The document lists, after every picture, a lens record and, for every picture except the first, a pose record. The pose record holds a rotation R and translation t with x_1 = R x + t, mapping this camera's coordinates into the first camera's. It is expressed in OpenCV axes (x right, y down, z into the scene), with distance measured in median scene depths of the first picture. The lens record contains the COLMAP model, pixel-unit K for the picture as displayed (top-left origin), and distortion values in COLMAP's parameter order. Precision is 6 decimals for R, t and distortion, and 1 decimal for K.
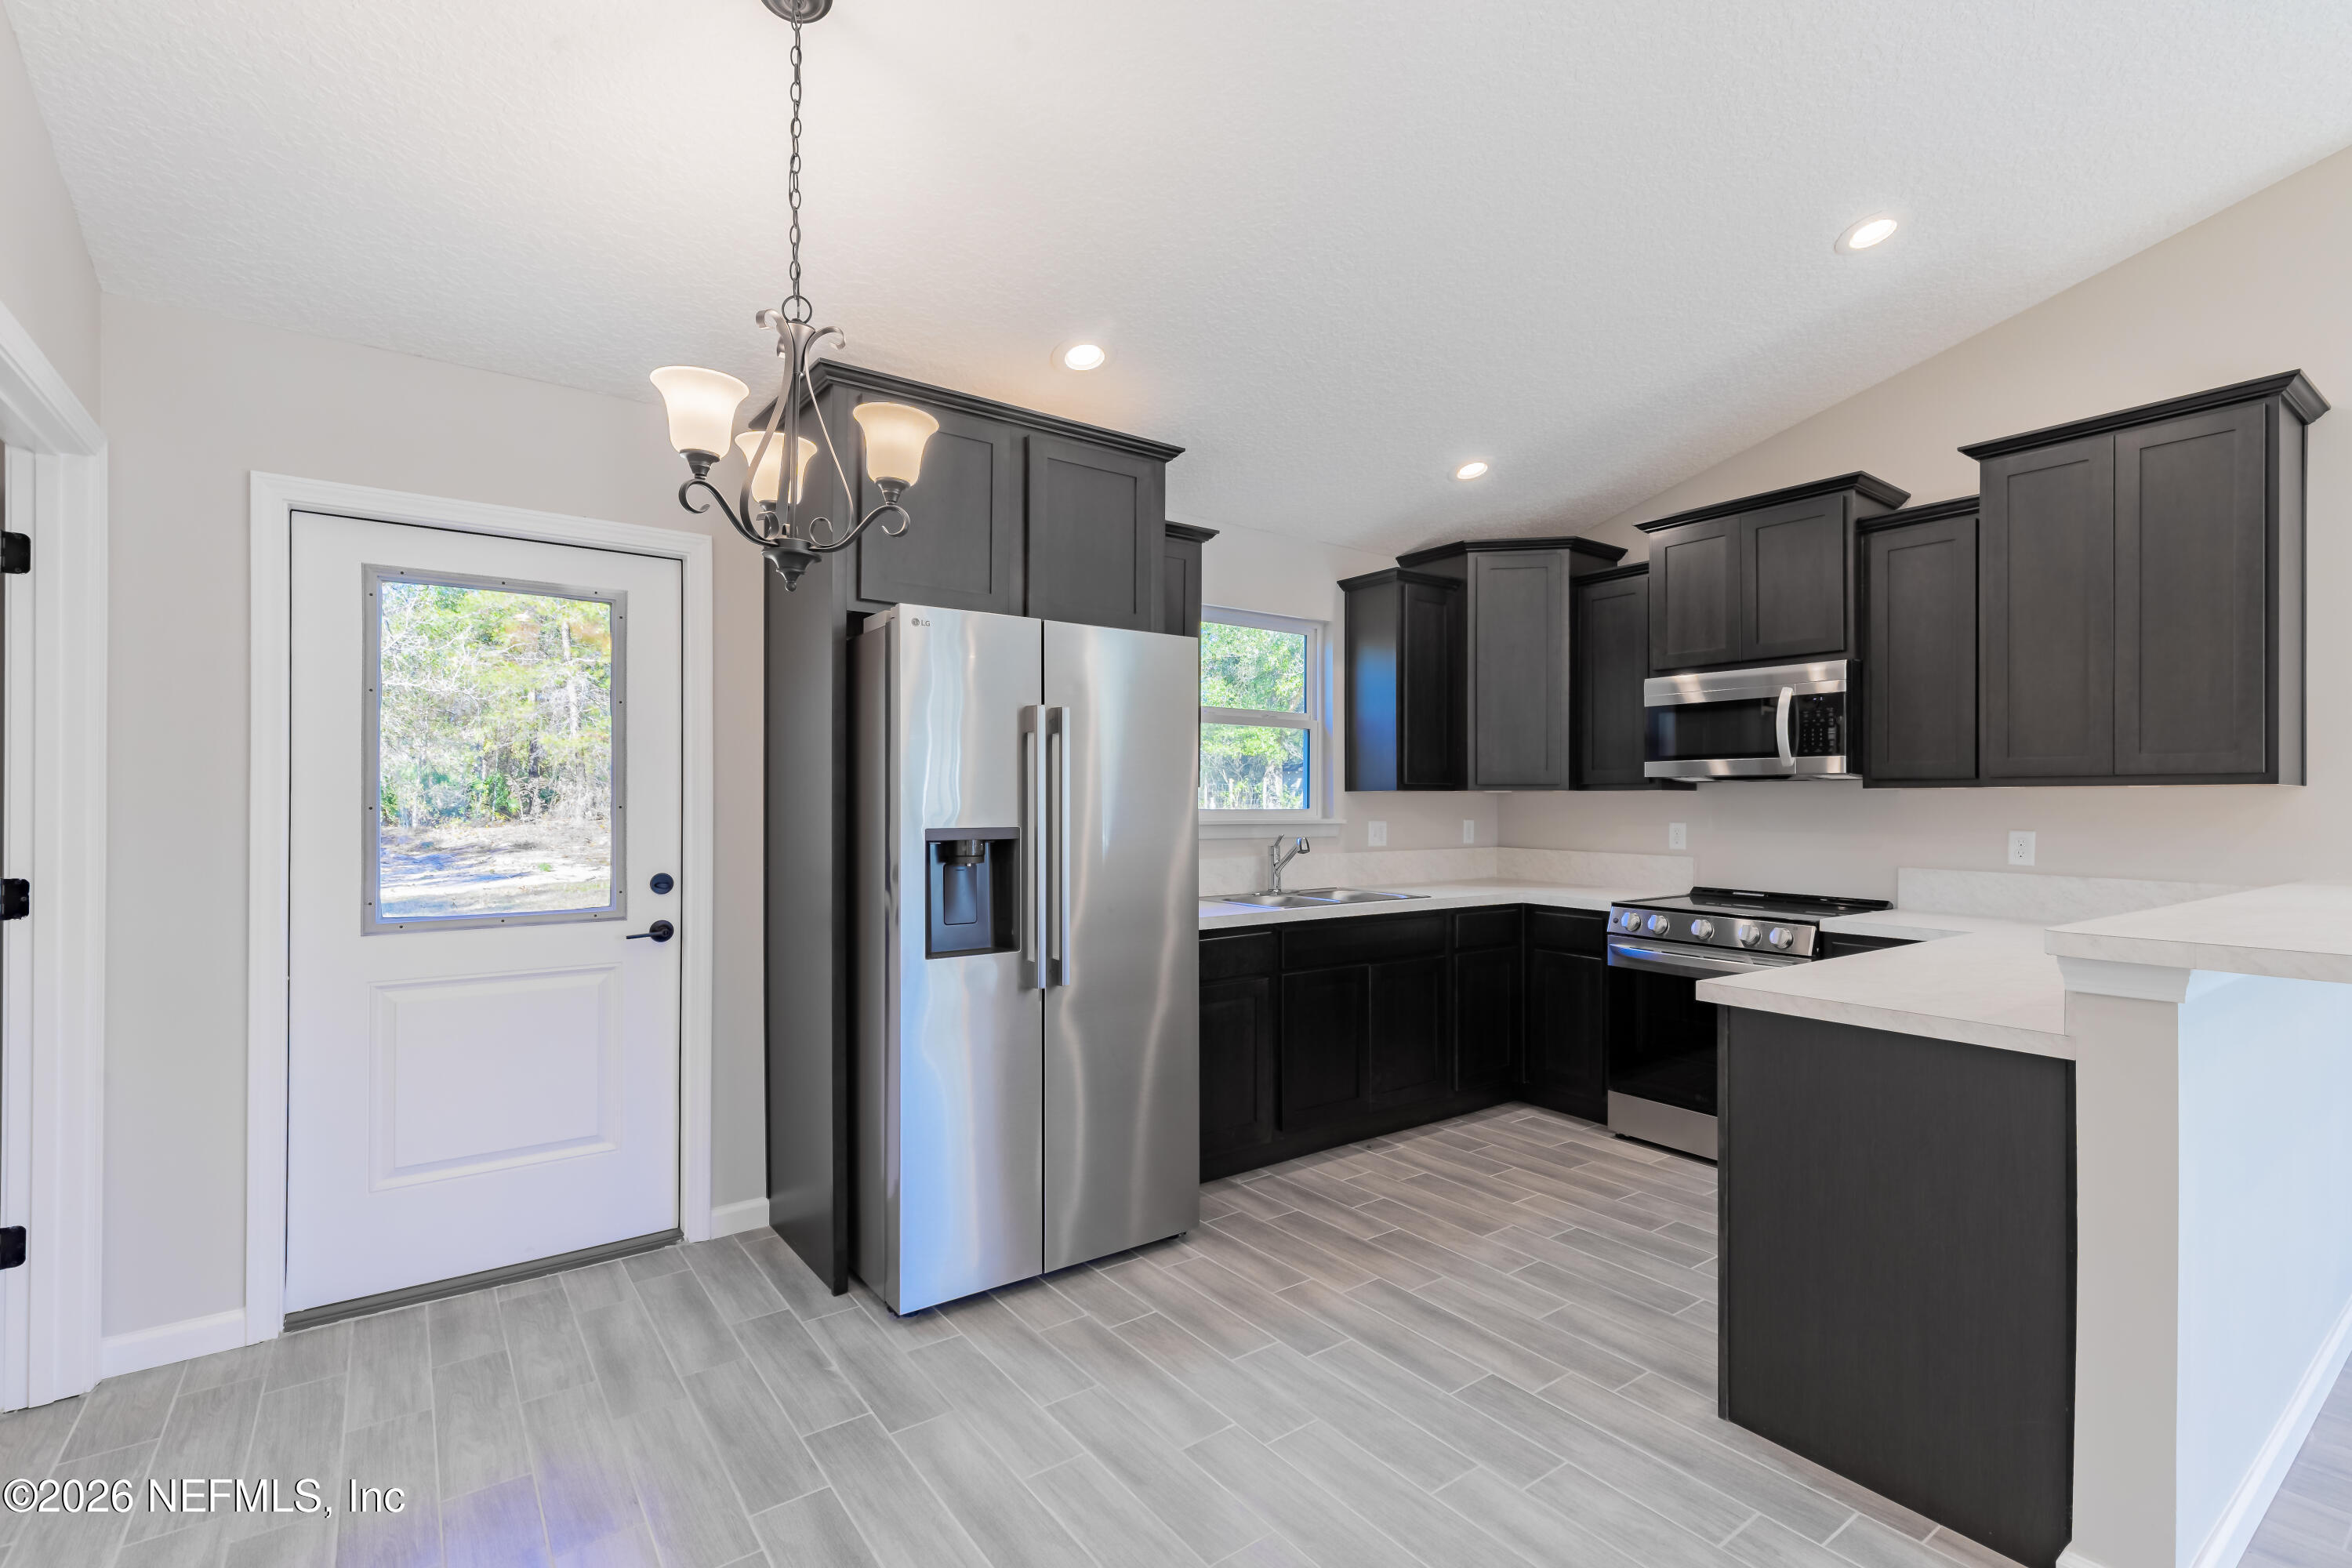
lens RADIAL K [[1046.9, 0, 1204.7], [0, 1046.9, 790.9], [0, 0, 1]] dist [0.001602, -0.000130]
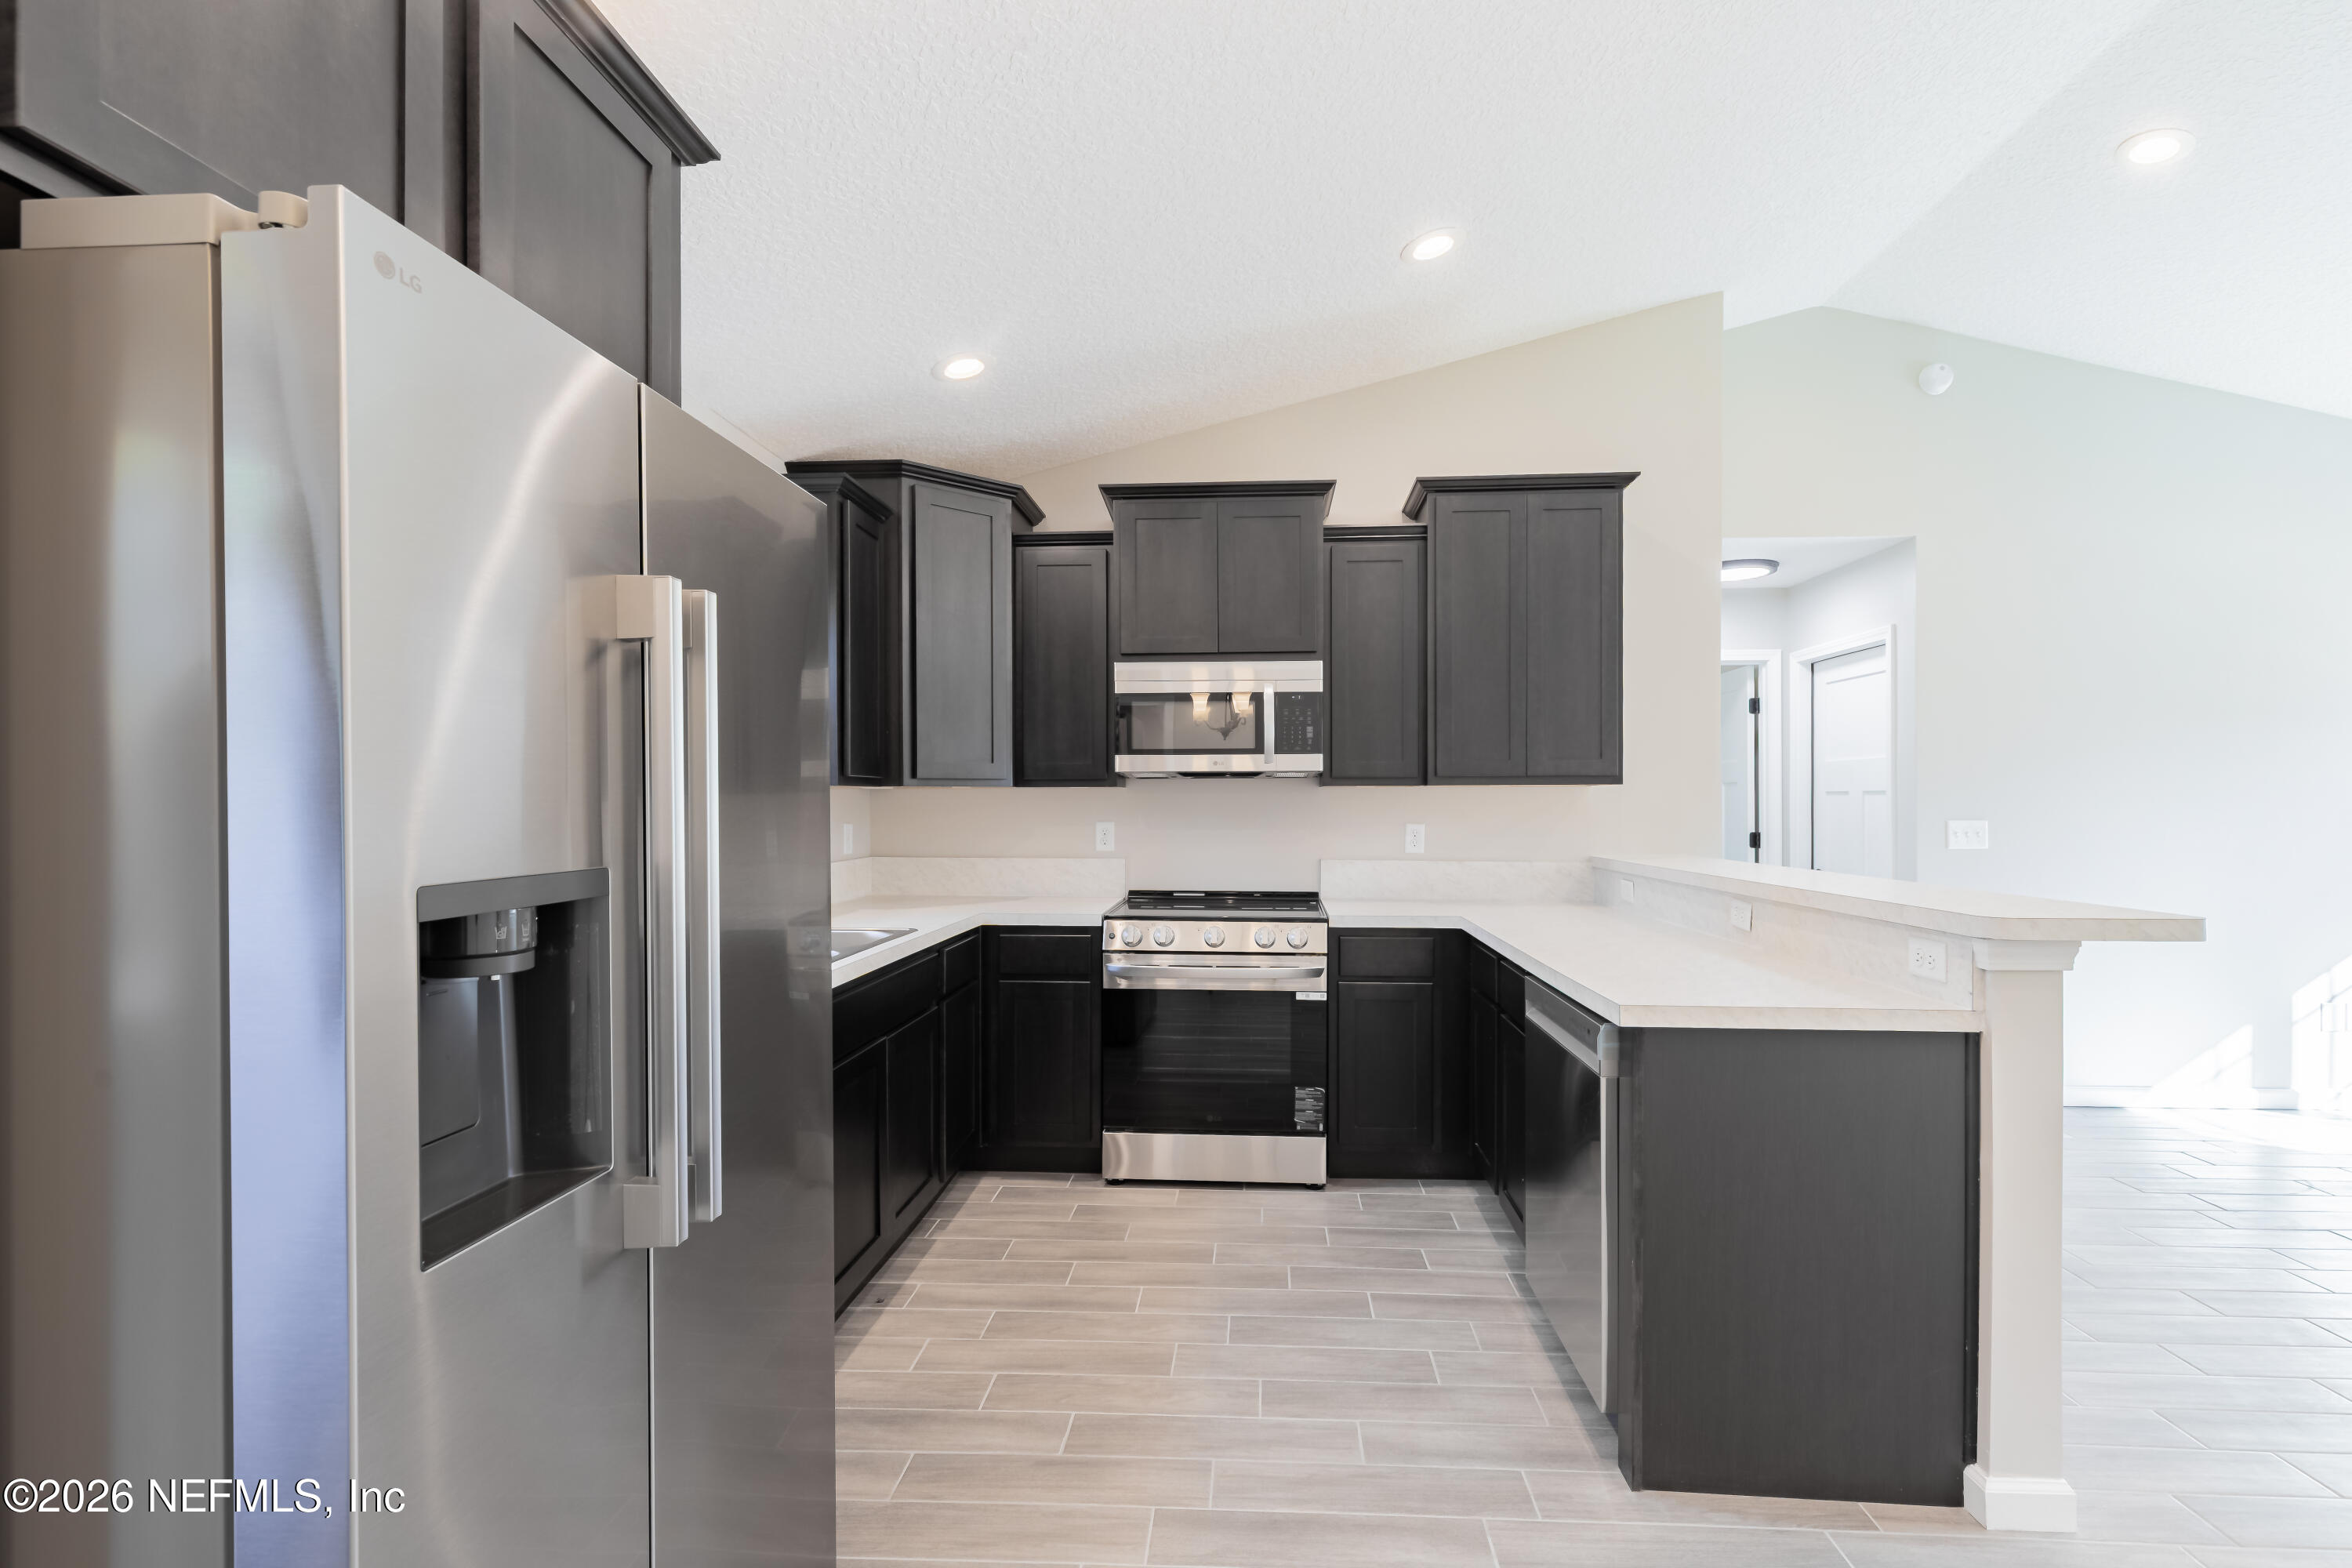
lens RADIAL K [[1063.3, 0, 1195.4], [0, 1063.3, 794.7], [0, 0, 1]] dist [0.021198, -0.009421]
pose [[0.643979, 0.000316, 0.765043, -0.279229], [-0.005710, 0.999974, 0.004393, 0.002521], [-0.765022, -0.007197, 0.643964, 0.438876]]
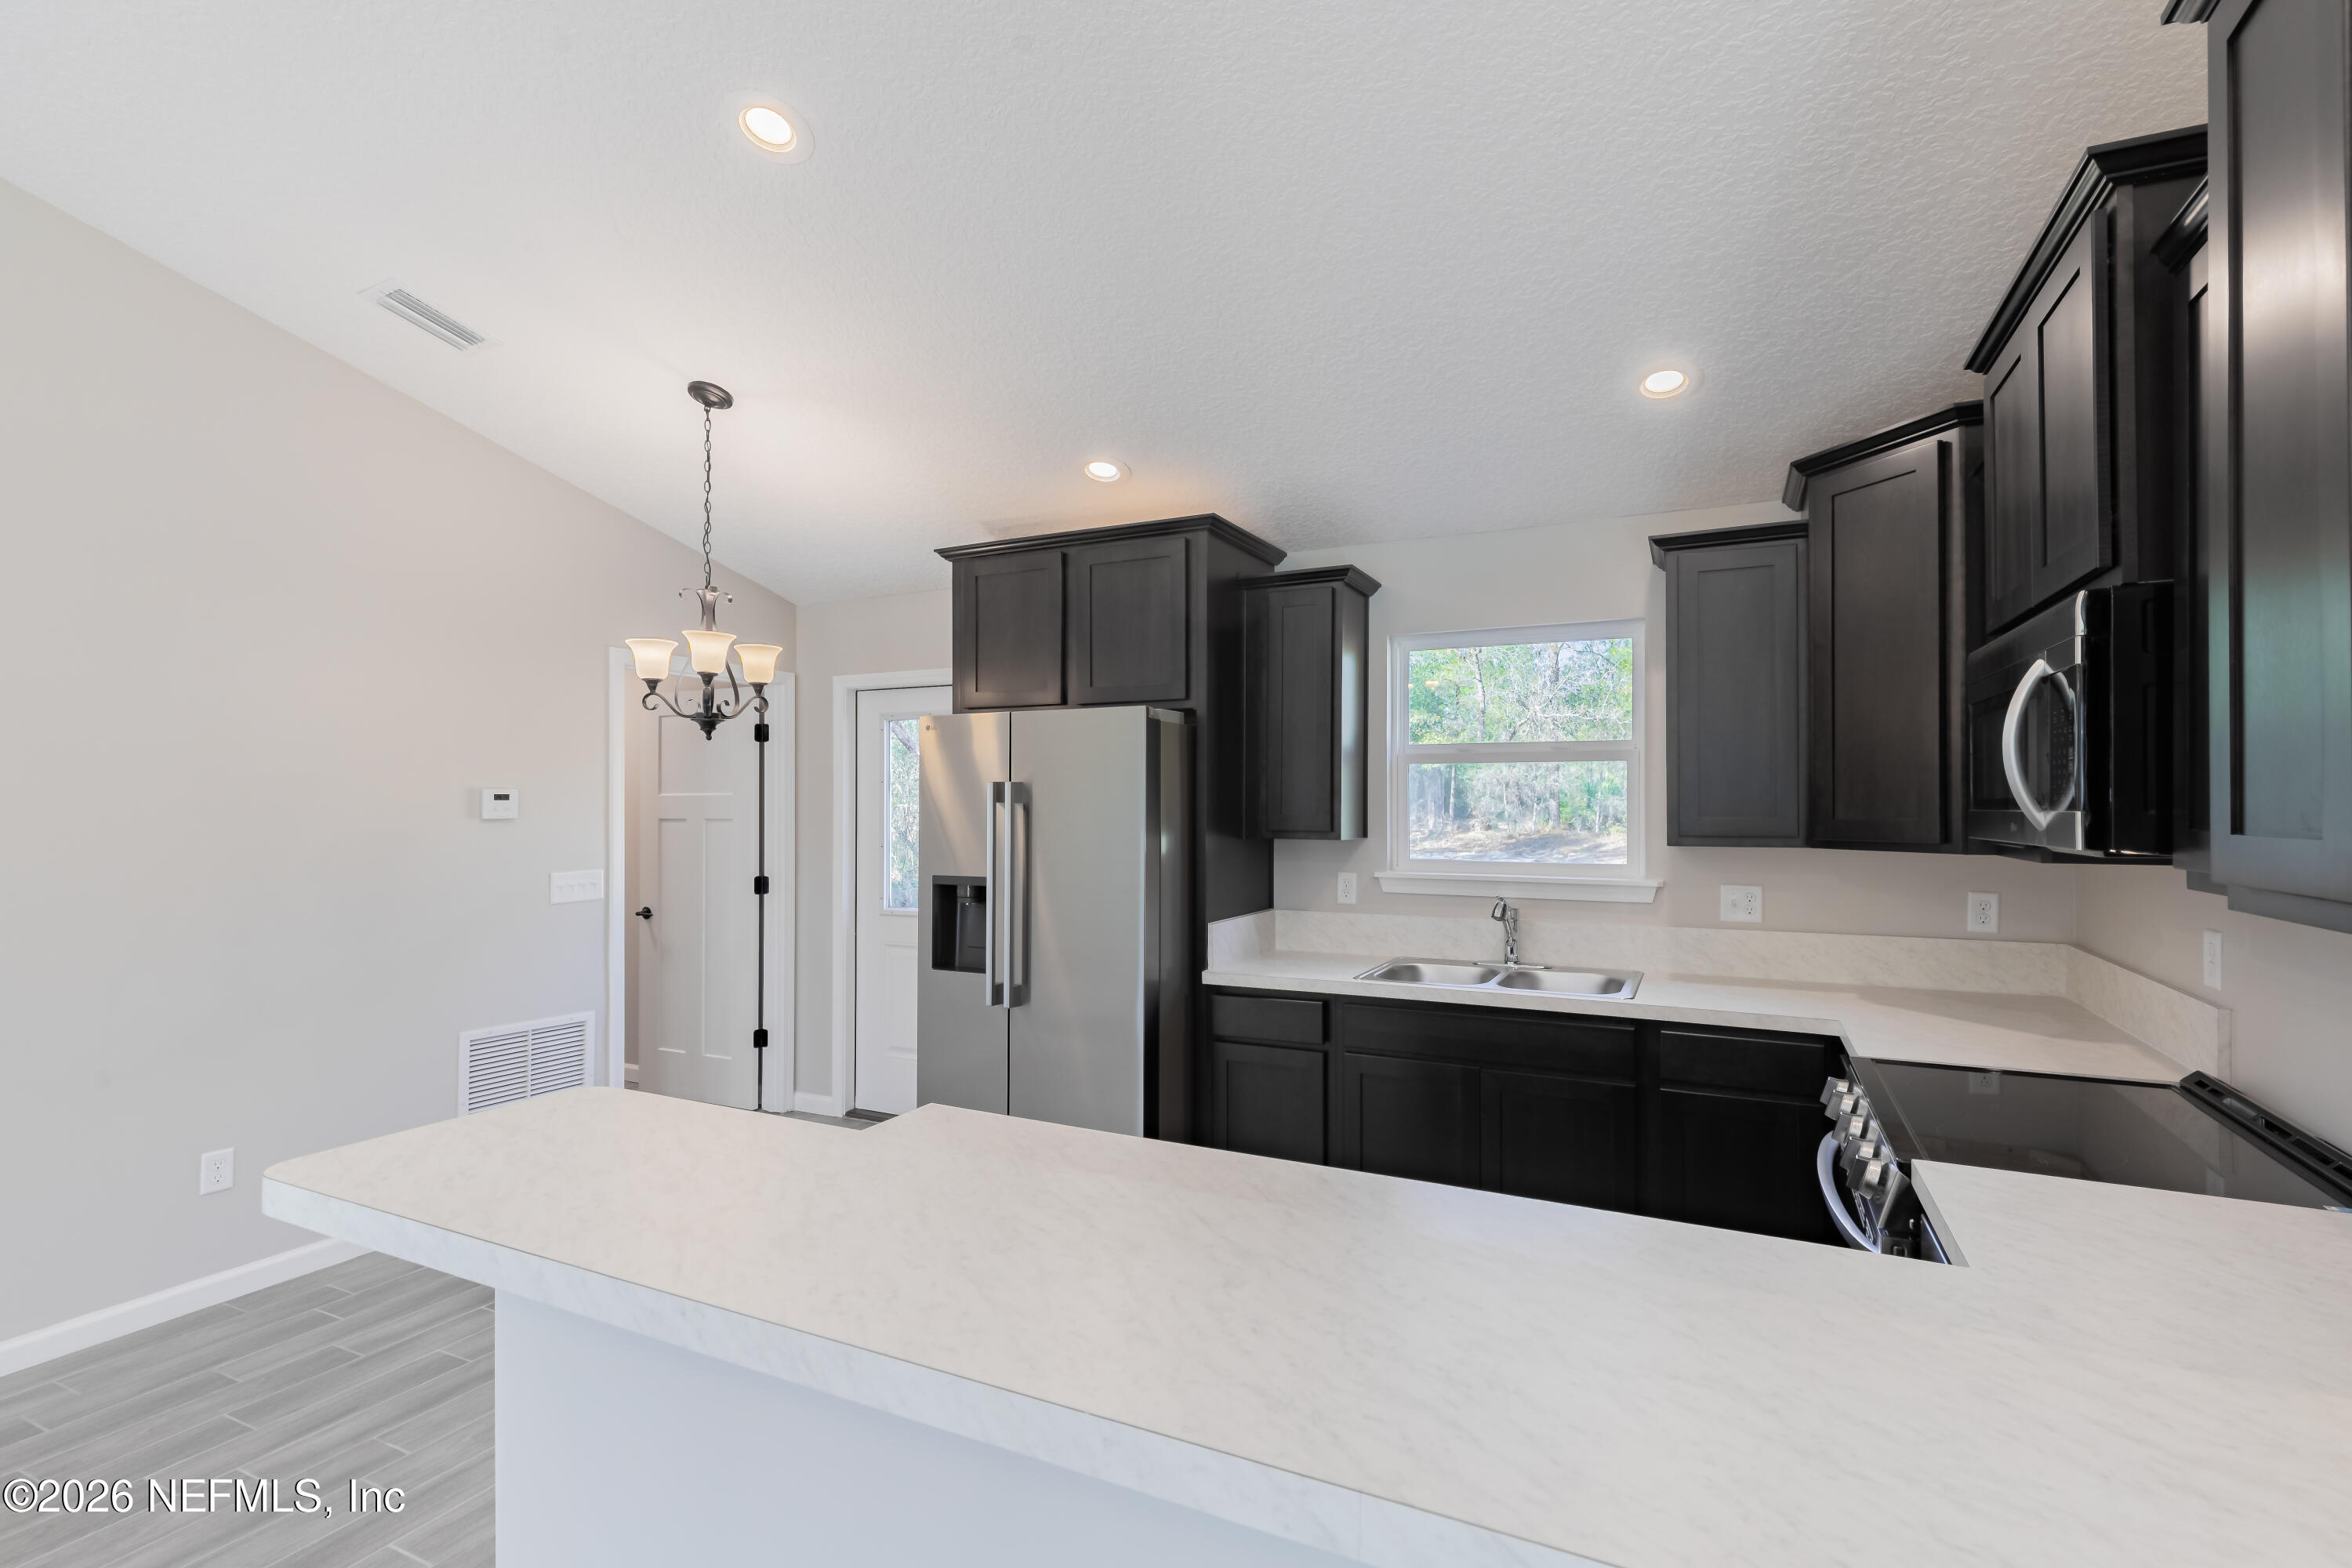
lens RADIAL K [[1079.0, 0, 1186.4], [0, 1079.0, 800.2], [0, 0, 1]] dist [0.003018, 0.000805]
pose [[0.470767, -0.005140, -0.882243, 0.879851], [0.010124, 0.999949, -0.000423, -0.045073], [0.882200, -0.008732, 0.470795, 0.473065]]
